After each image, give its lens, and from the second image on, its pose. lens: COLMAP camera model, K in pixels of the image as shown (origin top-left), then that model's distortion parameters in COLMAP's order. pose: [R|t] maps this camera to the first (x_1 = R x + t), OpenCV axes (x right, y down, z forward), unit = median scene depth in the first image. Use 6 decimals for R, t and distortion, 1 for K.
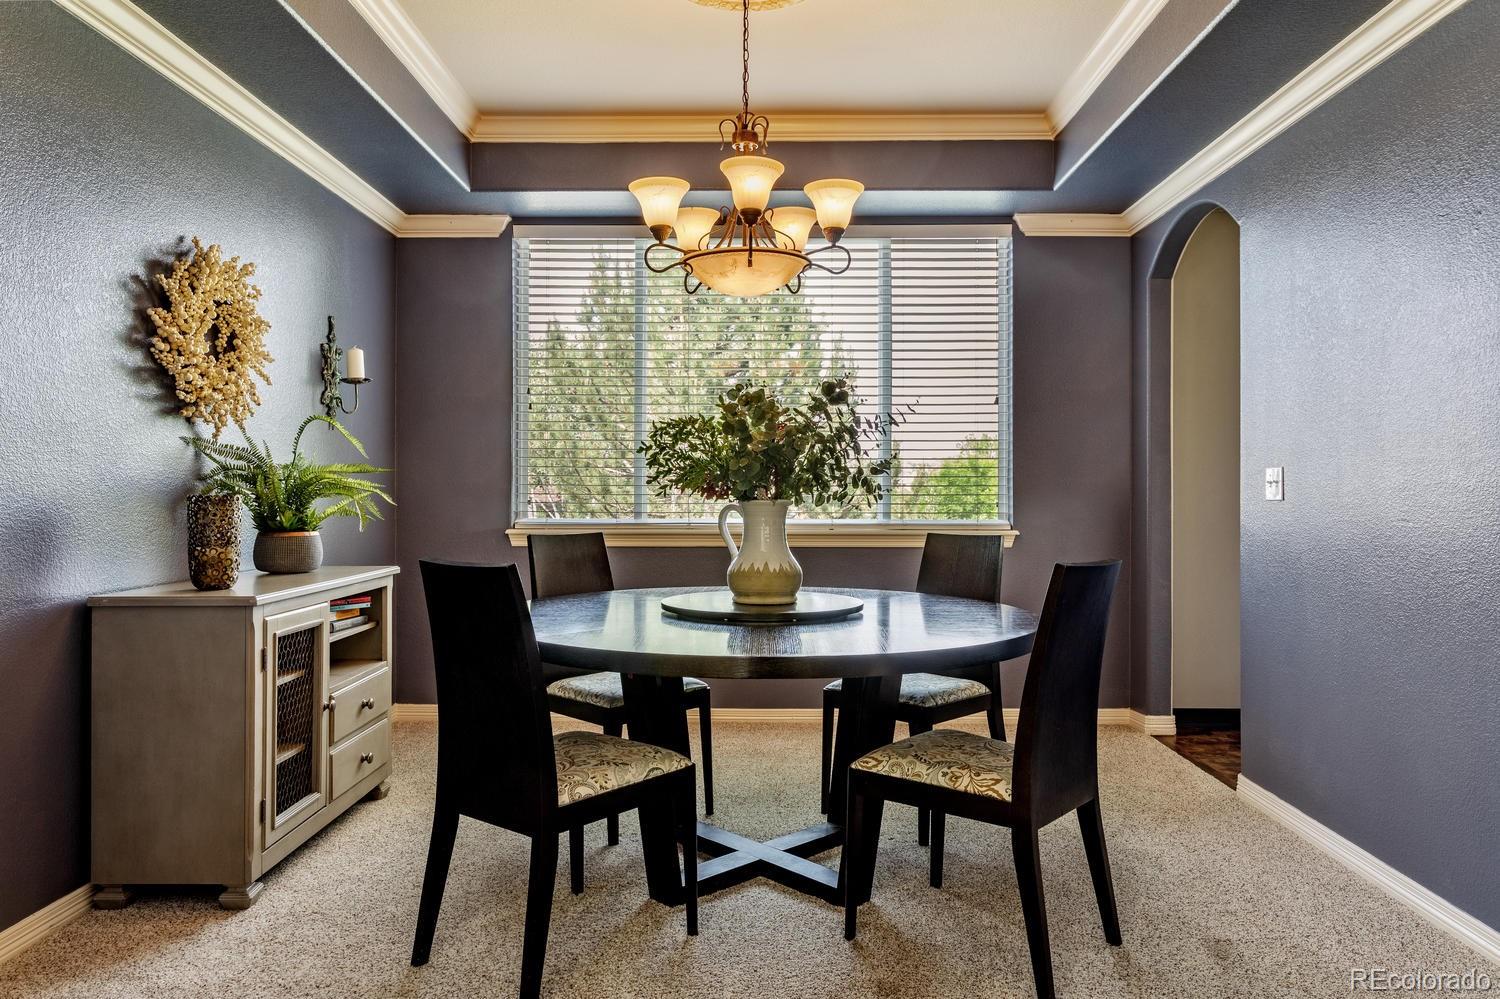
lens RADIAL K [[1018.0, 0, 747.0], [0, 1018.0, 486.7], [0, 0, 1]] dist [0.005642, 0.001317]
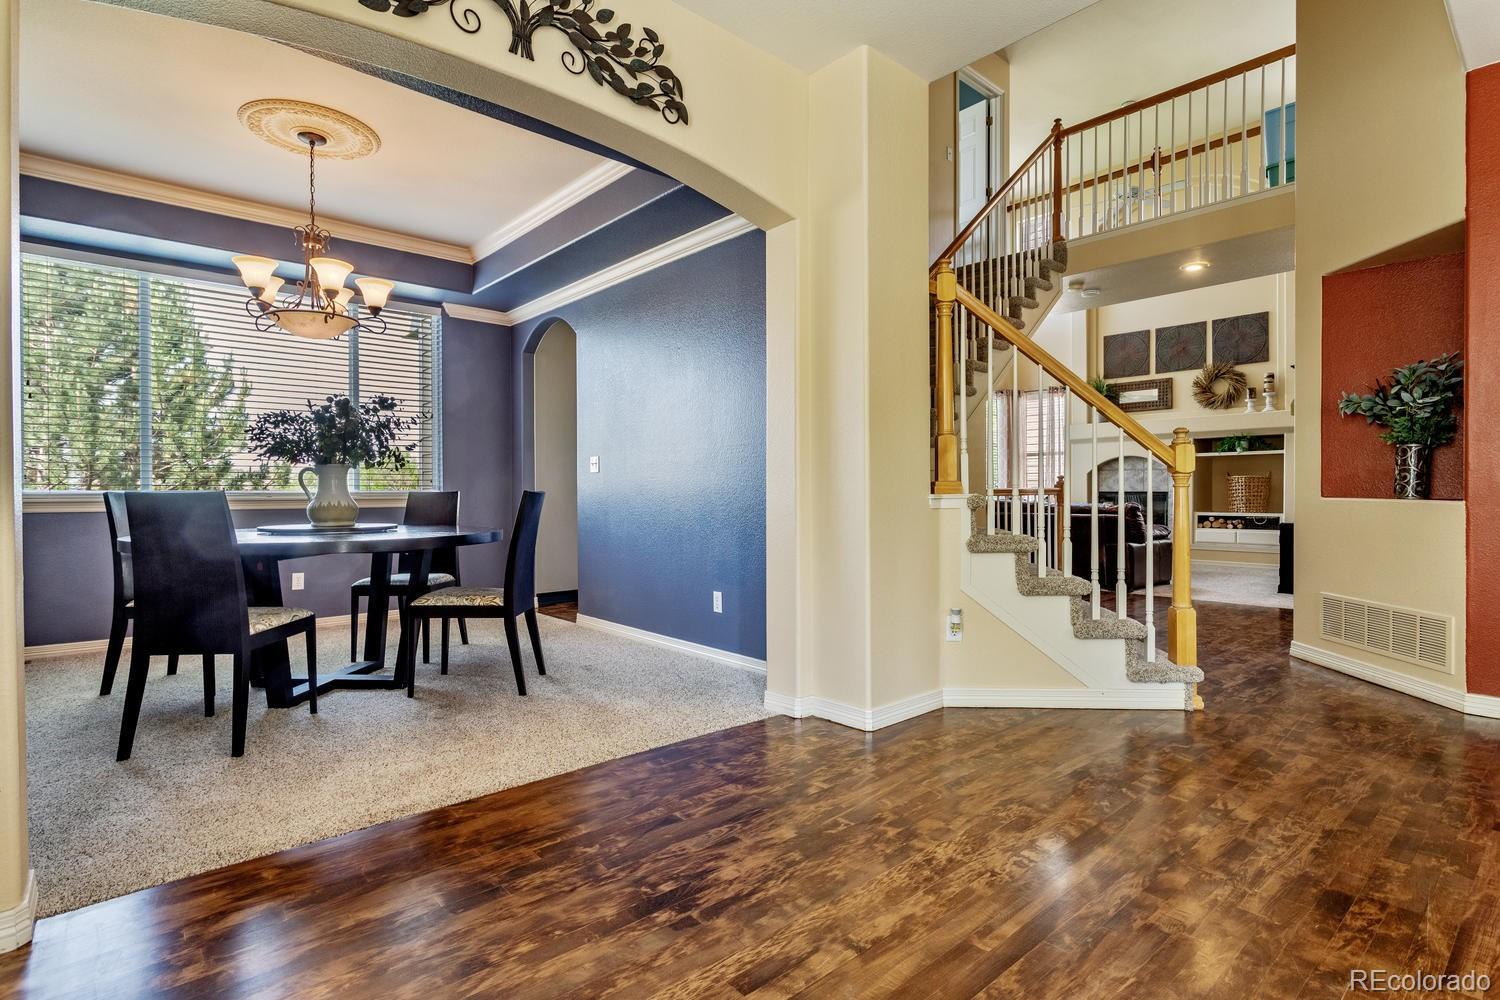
lens RADIAL K [[739.0, 0, 749.8], [0, 739.0, 495.1], [0, 0, 1]] dist [-0.015938, -0.000419]
pose [[0.735829, -0.006194, 0.677139, -0.250320], [0.000765, 0.999965, 0.008315, 0.045316], [-0.677167, -0.005600, 0.735808, -0.288882]]
